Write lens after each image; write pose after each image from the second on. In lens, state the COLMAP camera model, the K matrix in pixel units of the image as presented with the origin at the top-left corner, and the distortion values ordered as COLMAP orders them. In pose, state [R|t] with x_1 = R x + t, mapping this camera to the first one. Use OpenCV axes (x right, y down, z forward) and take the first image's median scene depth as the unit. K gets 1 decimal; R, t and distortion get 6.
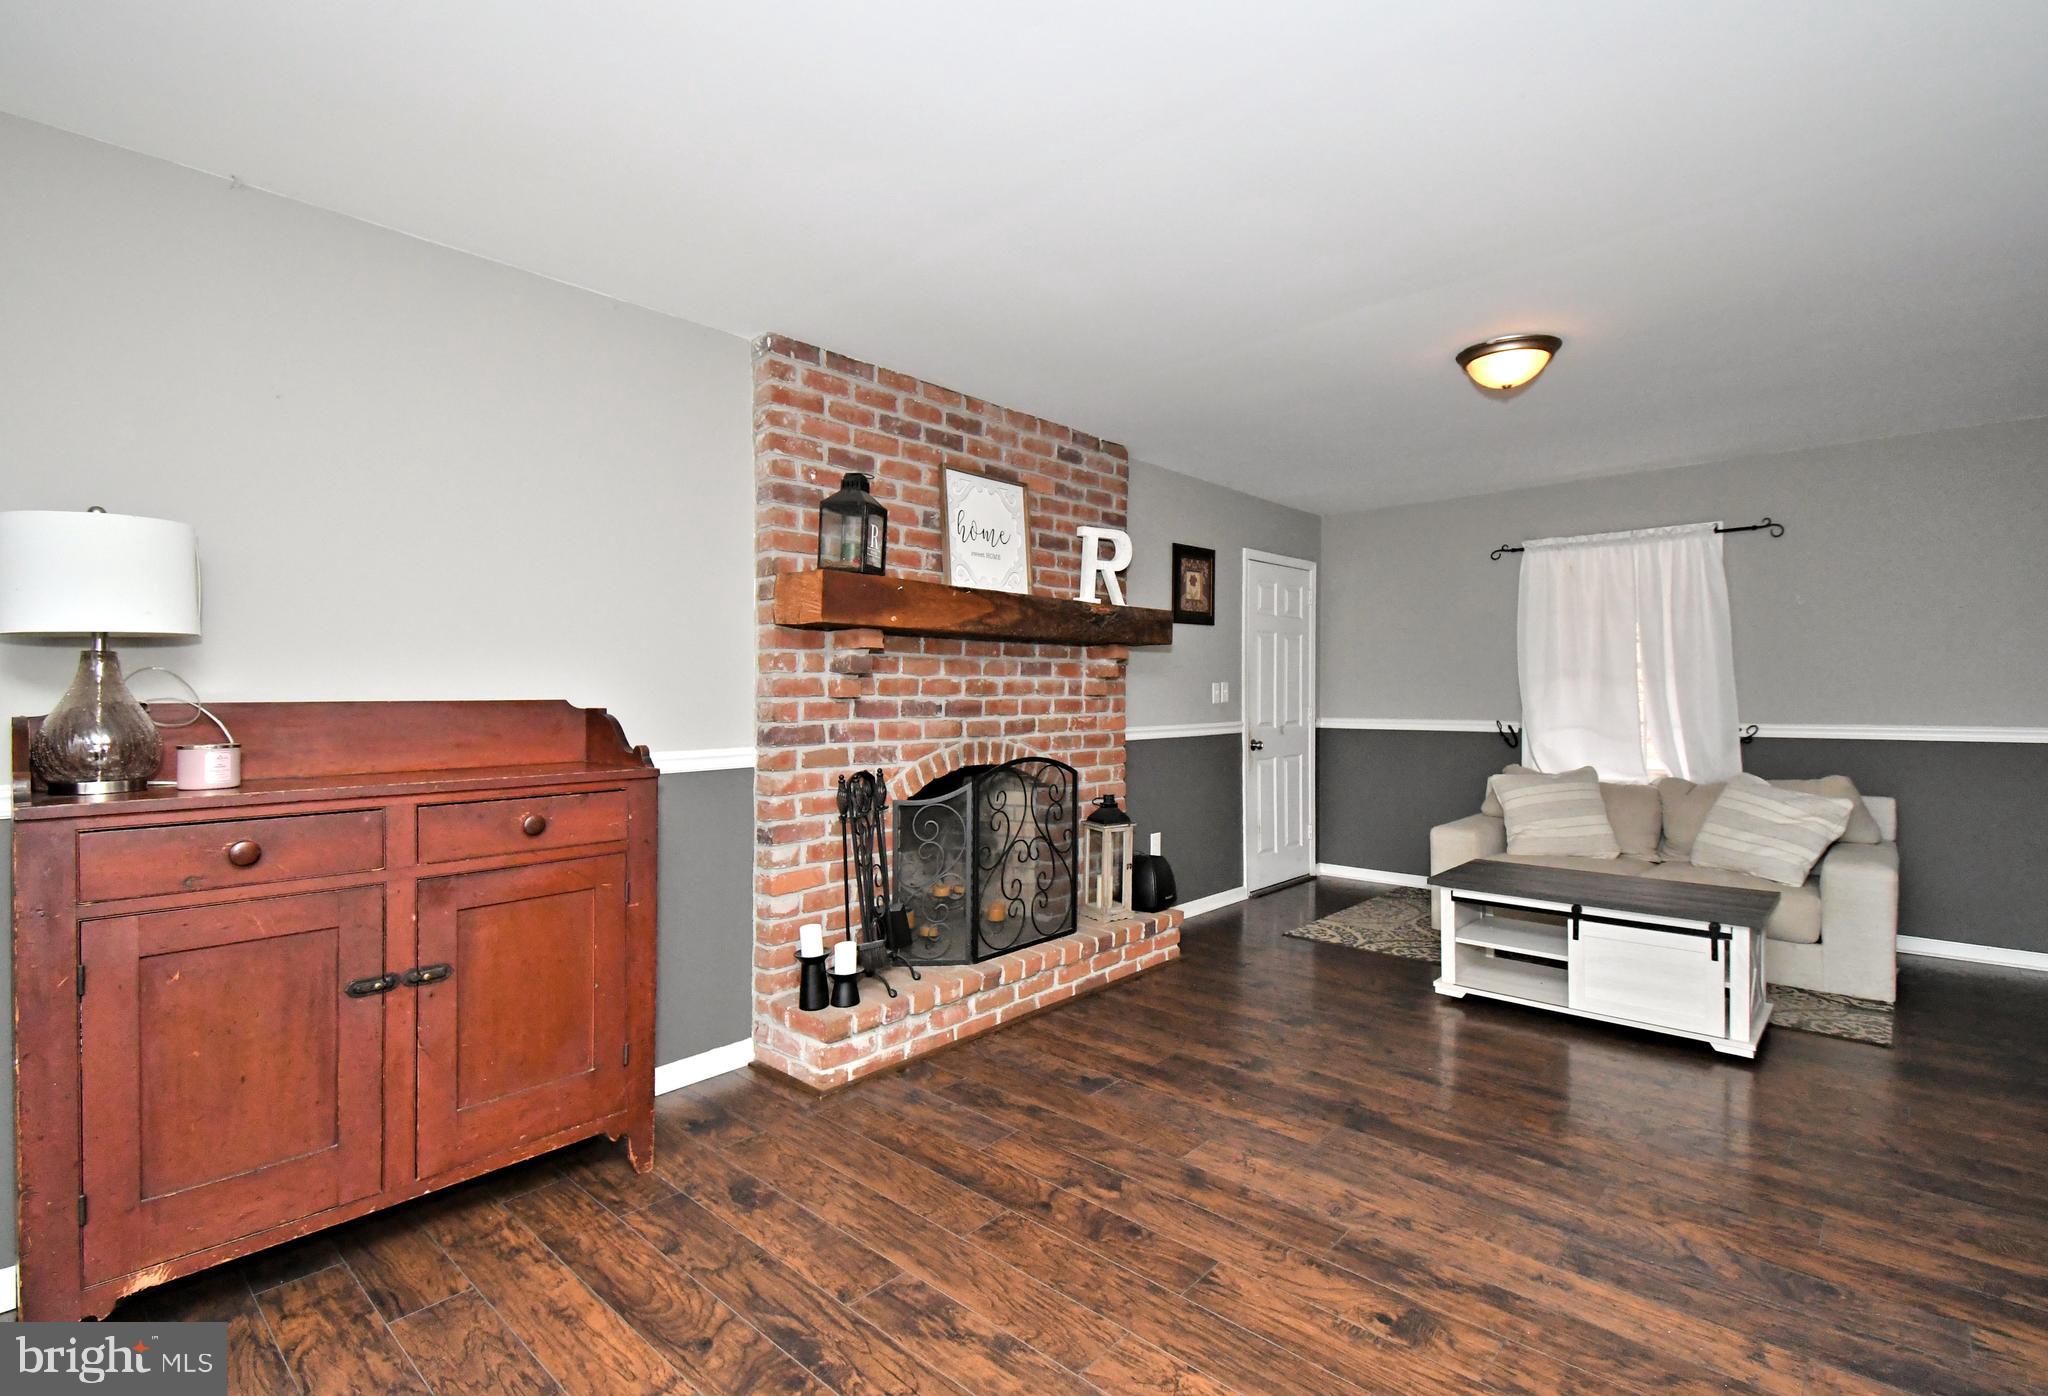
lens RADIAL K [[936.3, 0, 1031.4], [0, 936.3, 698.9], [0, 0, 1]] dist [0.027020, 0.000706]
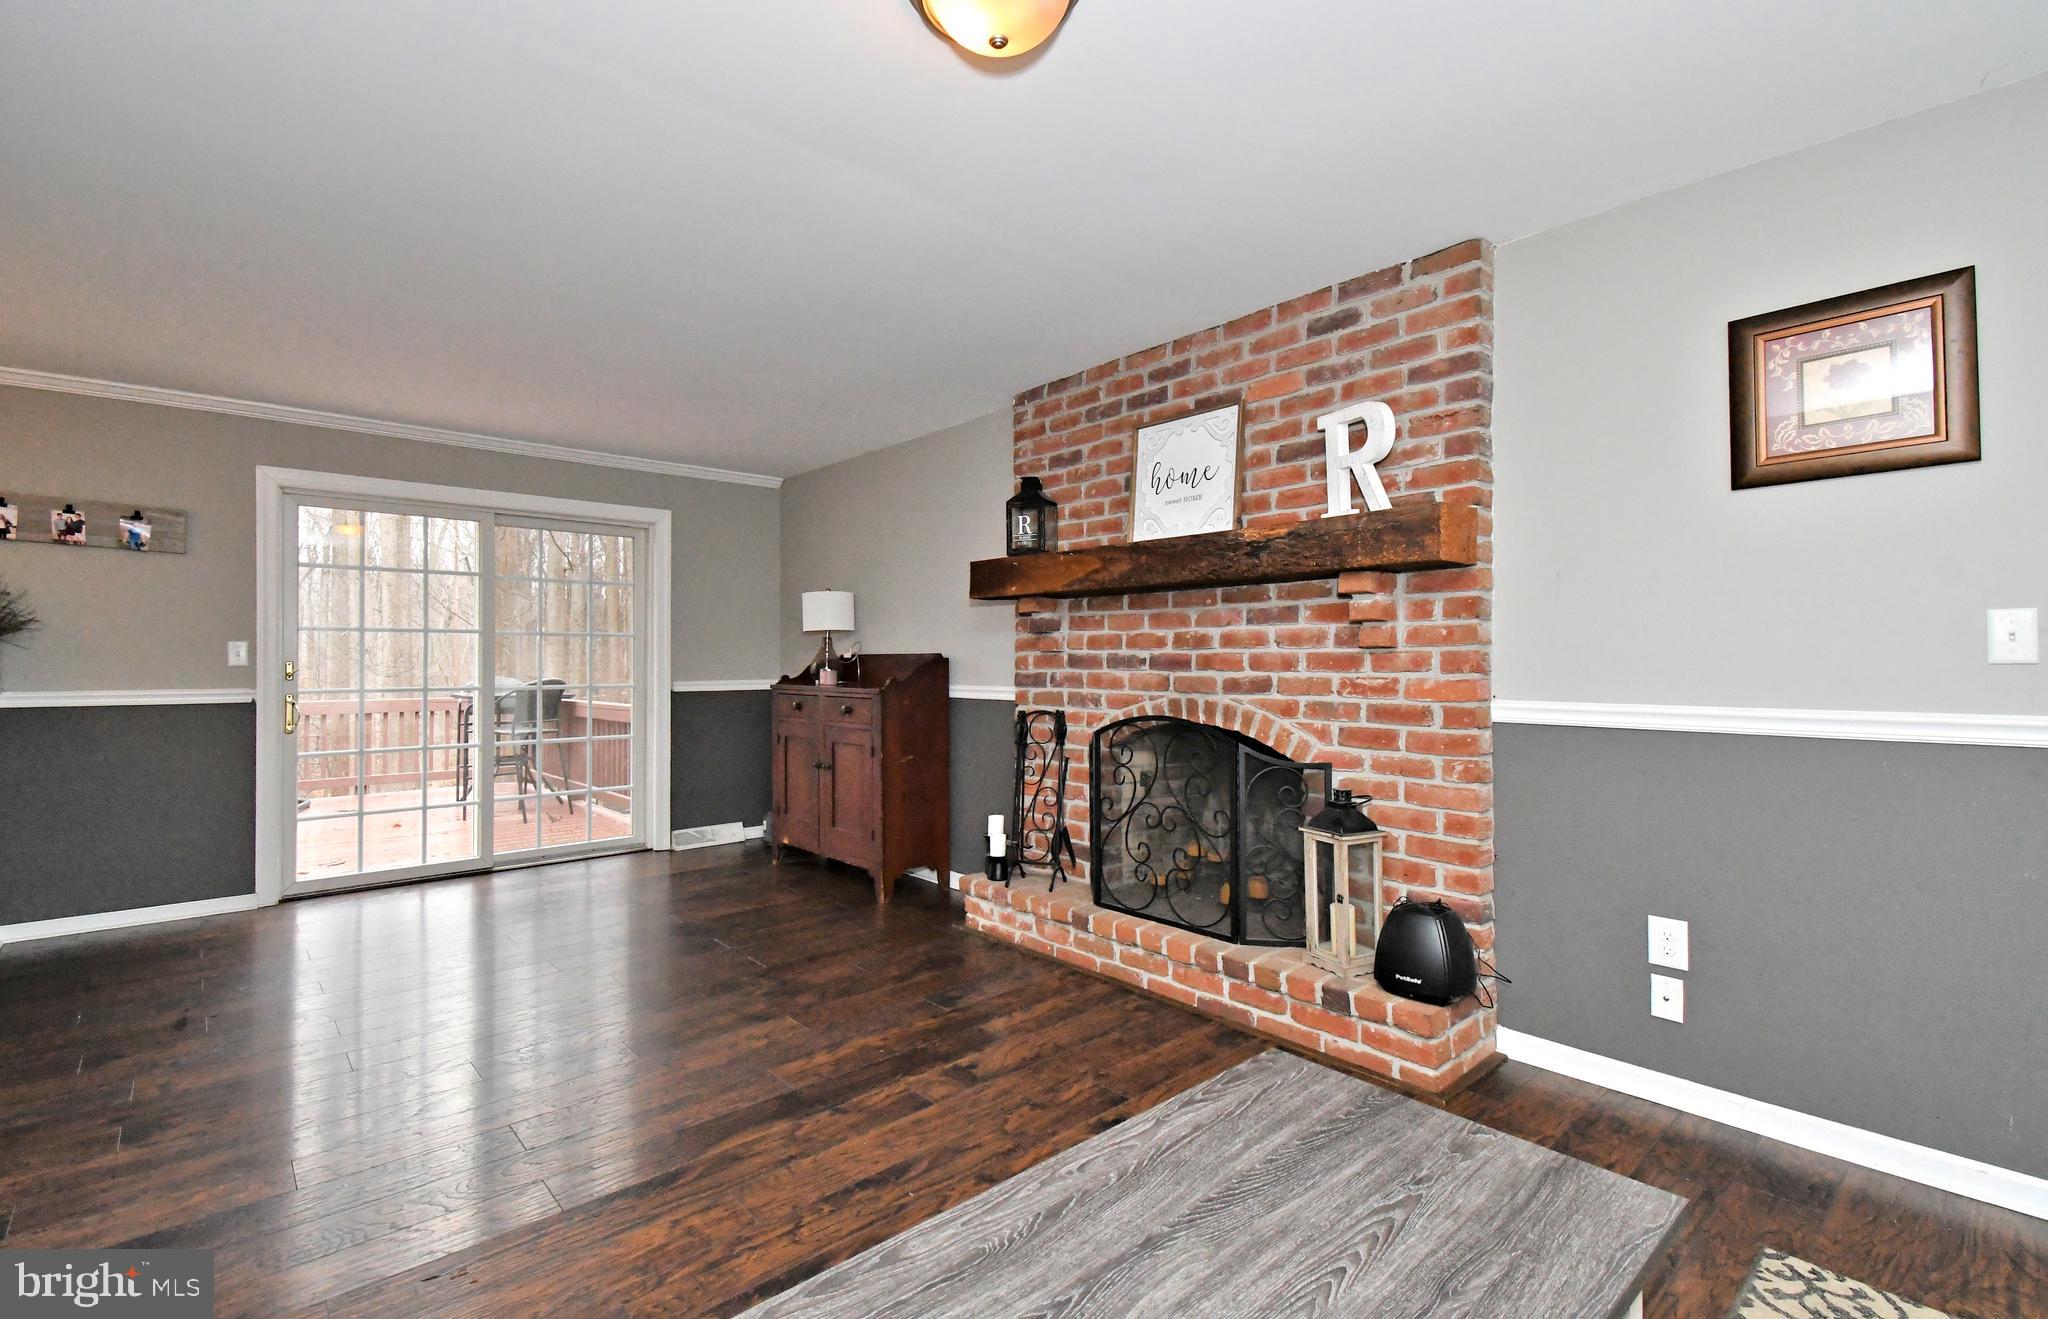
lens RADIAL K [[911.5, 0, 1037.5], [0, 911.5, 649.6], [0, 0, 1]] dist [0.029303, -0.001236]
pose [[-0.098624, -0.007776, -0.995094, 0.889003], [-0.002237, 0.999969, -0.007592, 0.004605], [0.995122, 0.001478, -0.098639, 0.956929]]
